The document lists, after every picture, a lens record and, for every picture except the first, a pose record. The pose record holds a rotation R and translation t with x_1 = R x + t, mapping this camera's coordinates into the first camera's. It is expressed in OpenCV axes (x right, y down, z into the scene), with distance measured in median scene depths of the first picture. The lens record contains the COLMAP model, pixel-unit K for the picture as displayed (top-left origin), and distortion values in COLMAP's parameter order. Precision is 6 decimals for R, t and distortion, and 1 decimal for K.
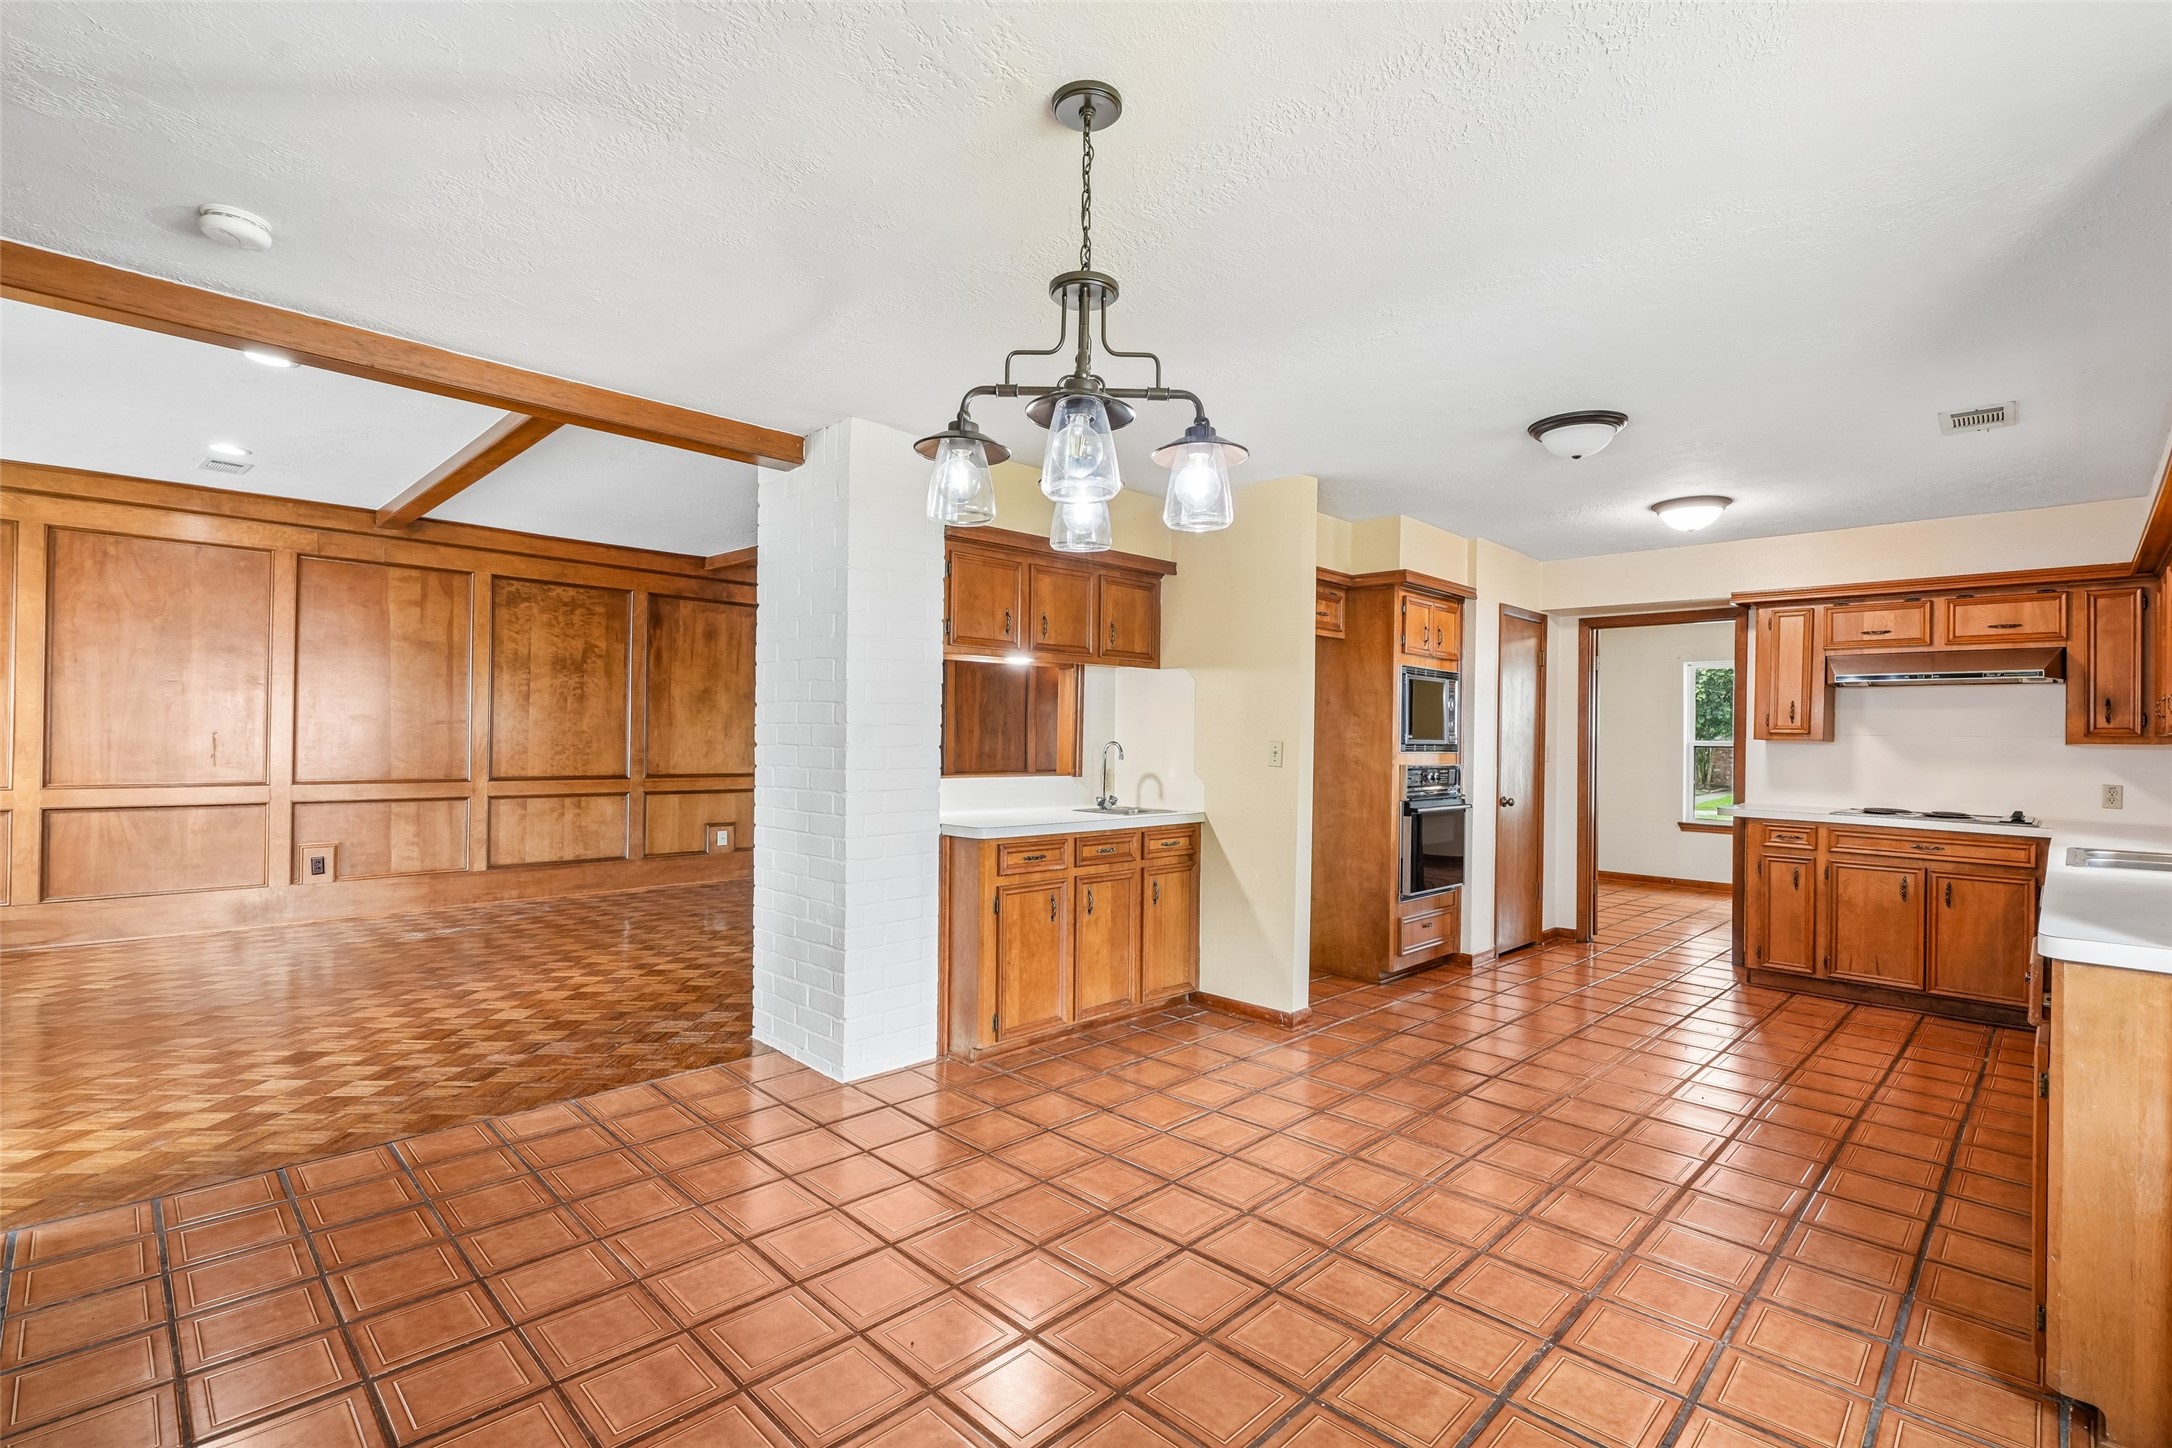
lens RADIAL K [[1000.2, 0, 1081.7], [0, 1000.2, 728.1], [0, 0, 1]] dist [-0.003753, 0.001811]
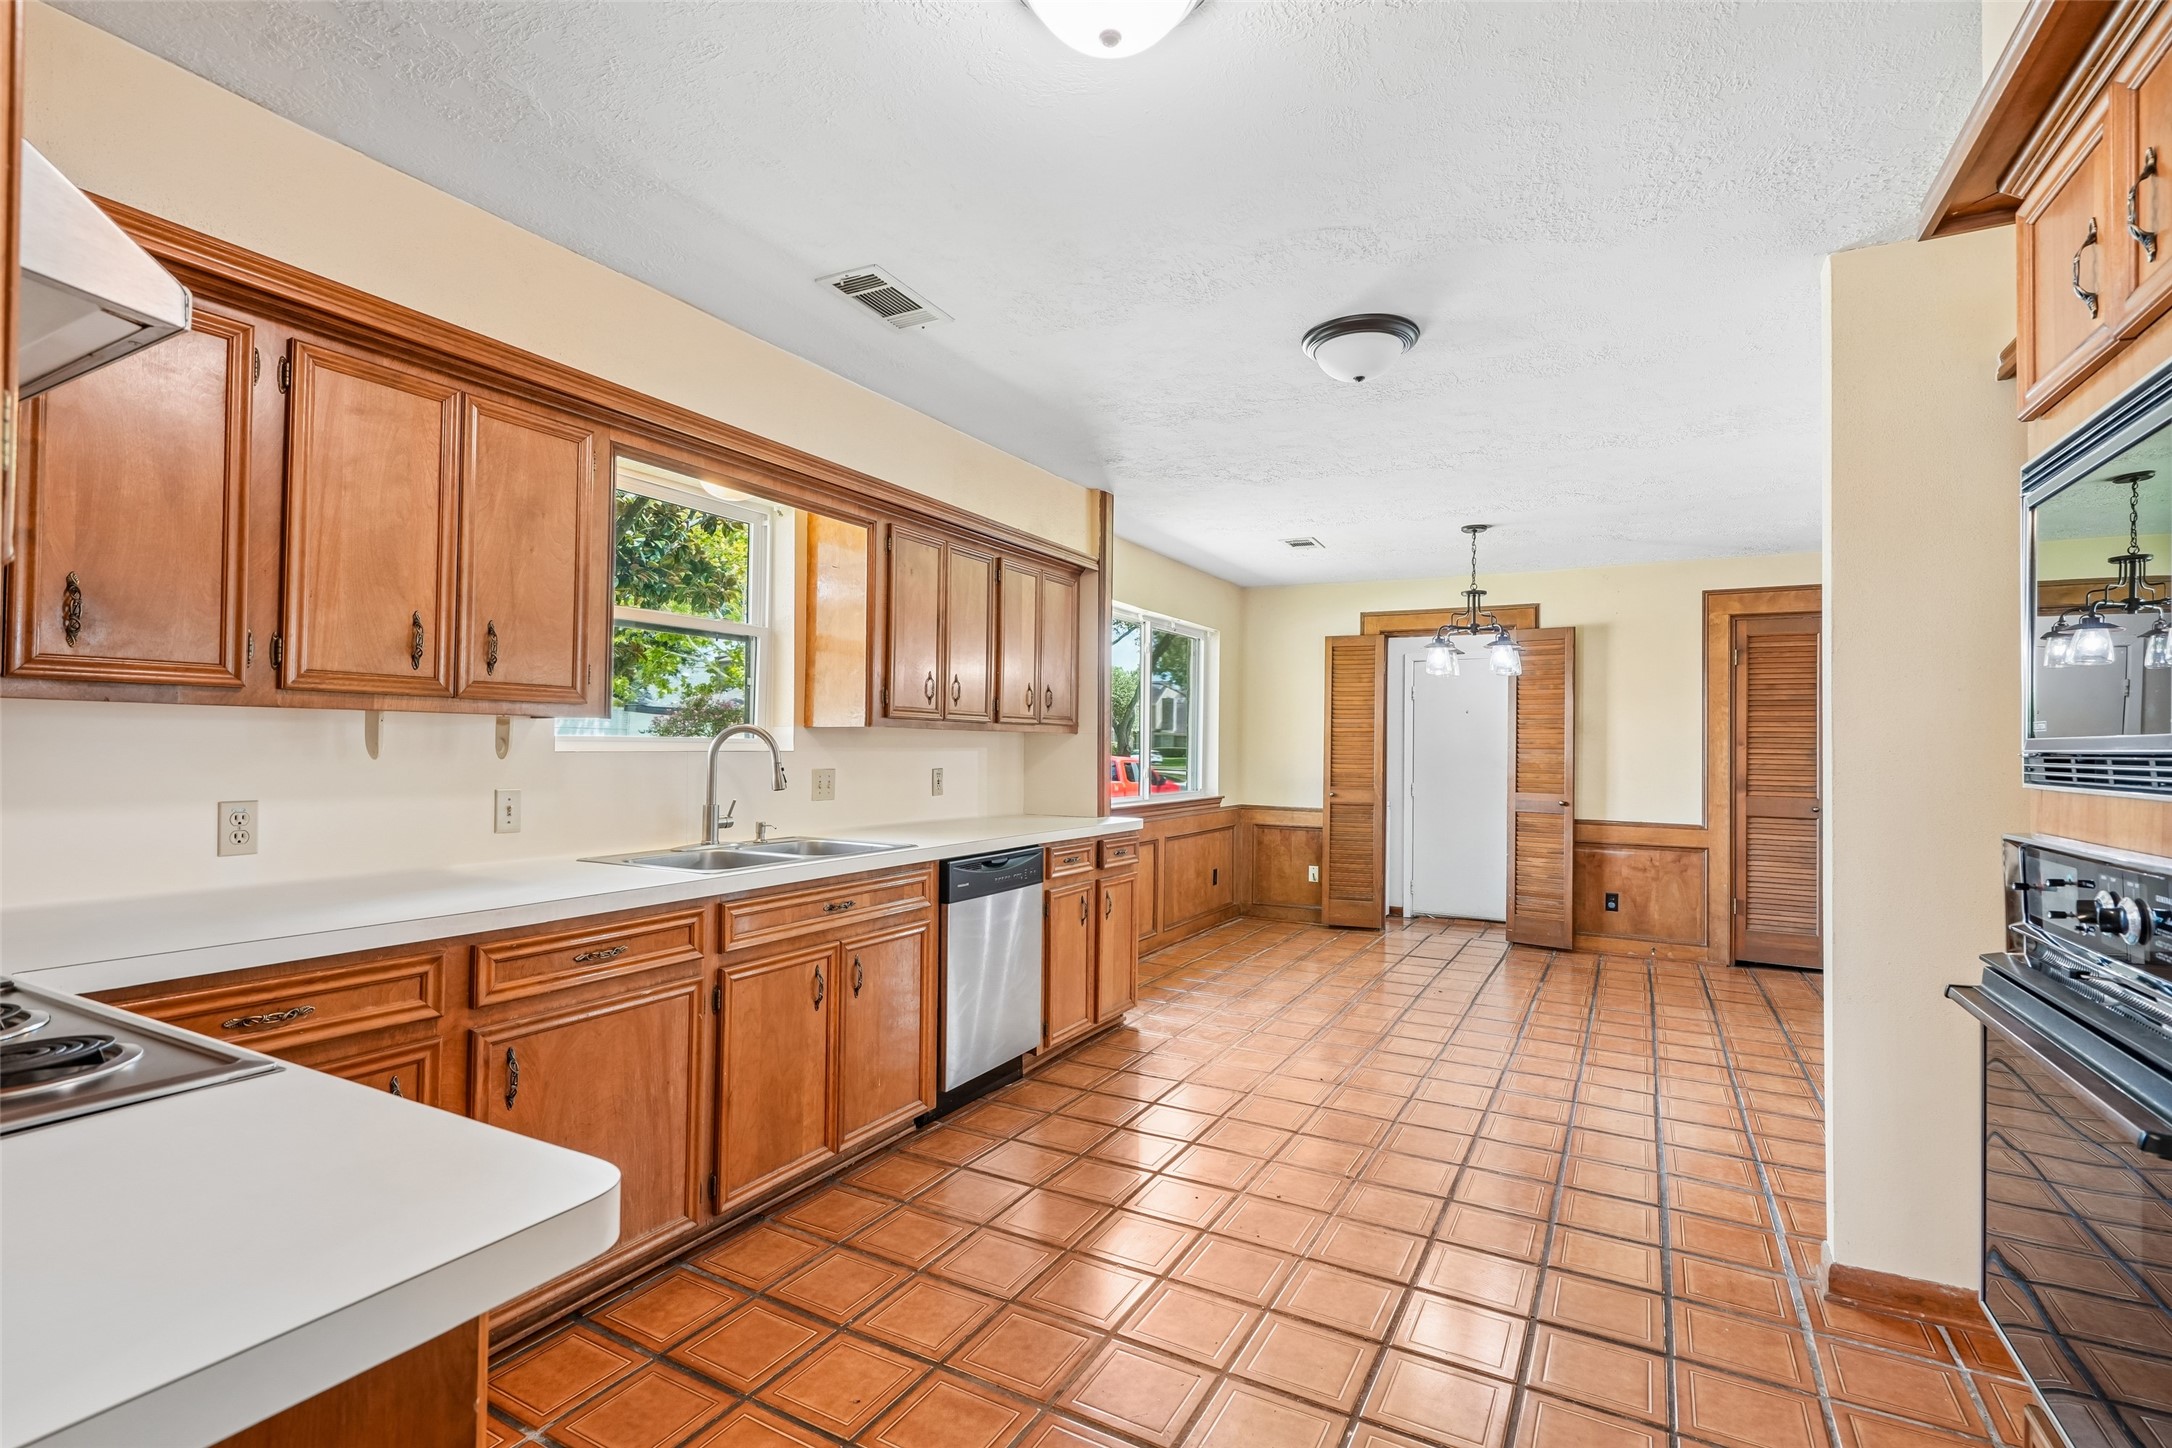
lens RADIAL K [[1000.2, 0, 1084.9], [0, 1000.2, 717.9], [0, 0, 1]] dist [-0.003753, 0.001811]
pose [[-0.960145, -0.033694, -0.277464, 0.694871], [-0.023020, 0.998867, -0.041640, 0.026044], [0.278553, -0.033594, -0.959833, 1.292164]]
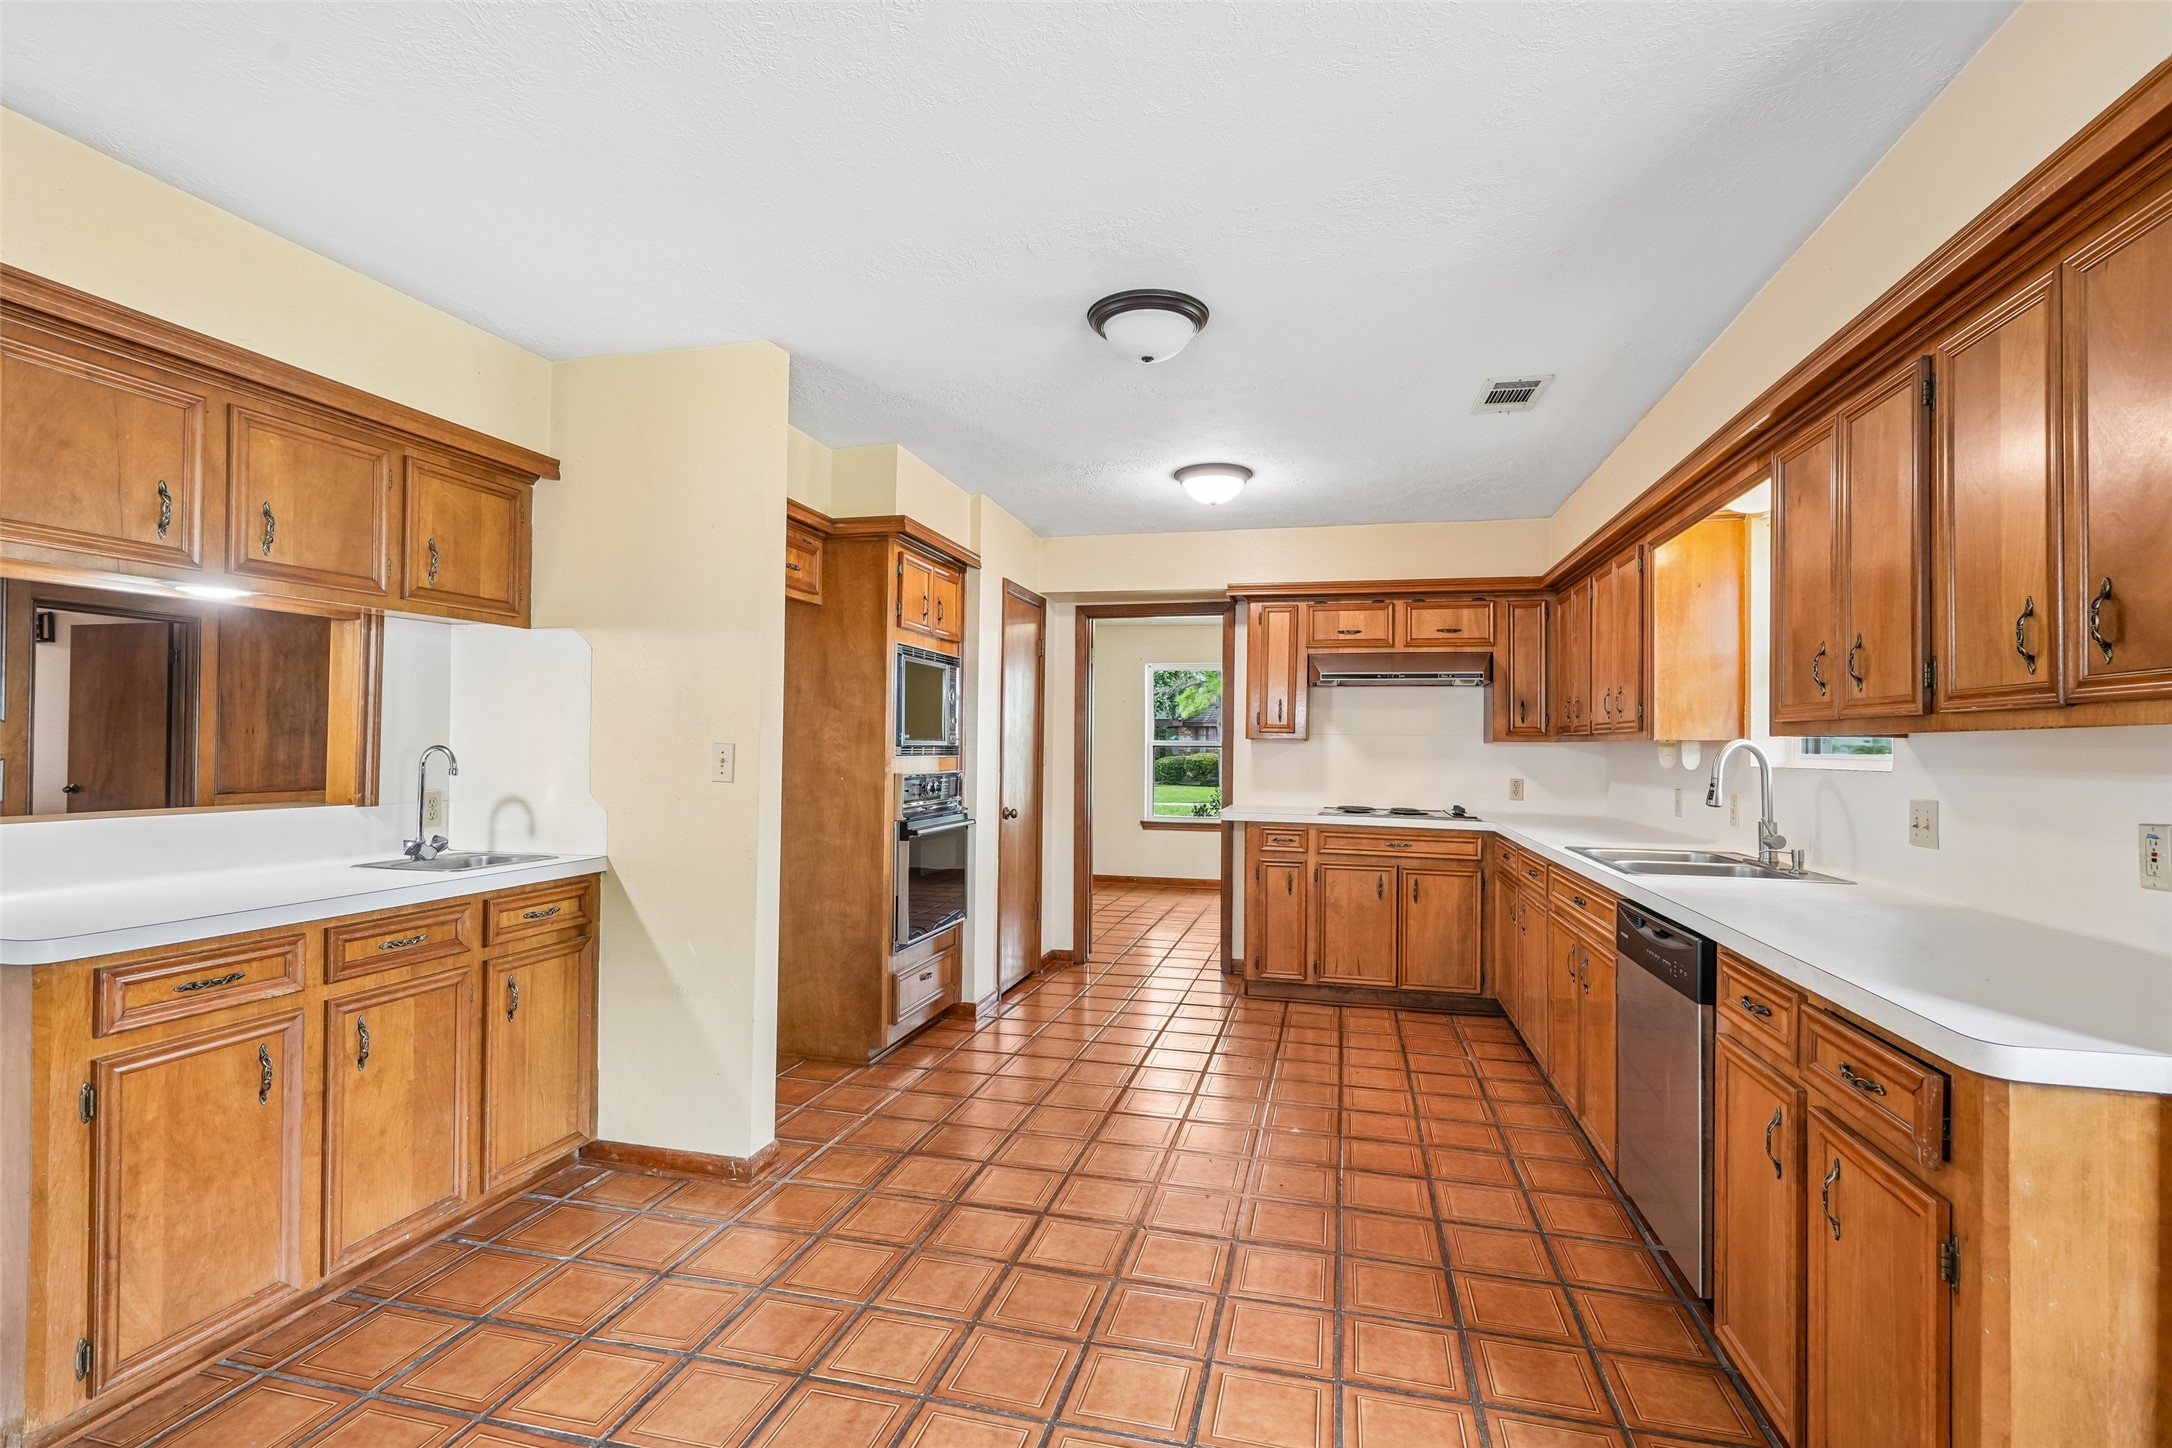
lens RADIAL K [[1000.2, 0, 1093.3], [0, 1000.2, 733.4], [0, 0, 1]] dist [-0.003753, 0.001811]
pose [[0.855687, -0.000062, 0.517493, 0.058269], [-0.001968, 0.999992, 0.003374, 0.003823], [-0.517489, -0.003905, 0.855681, 0.294901]]
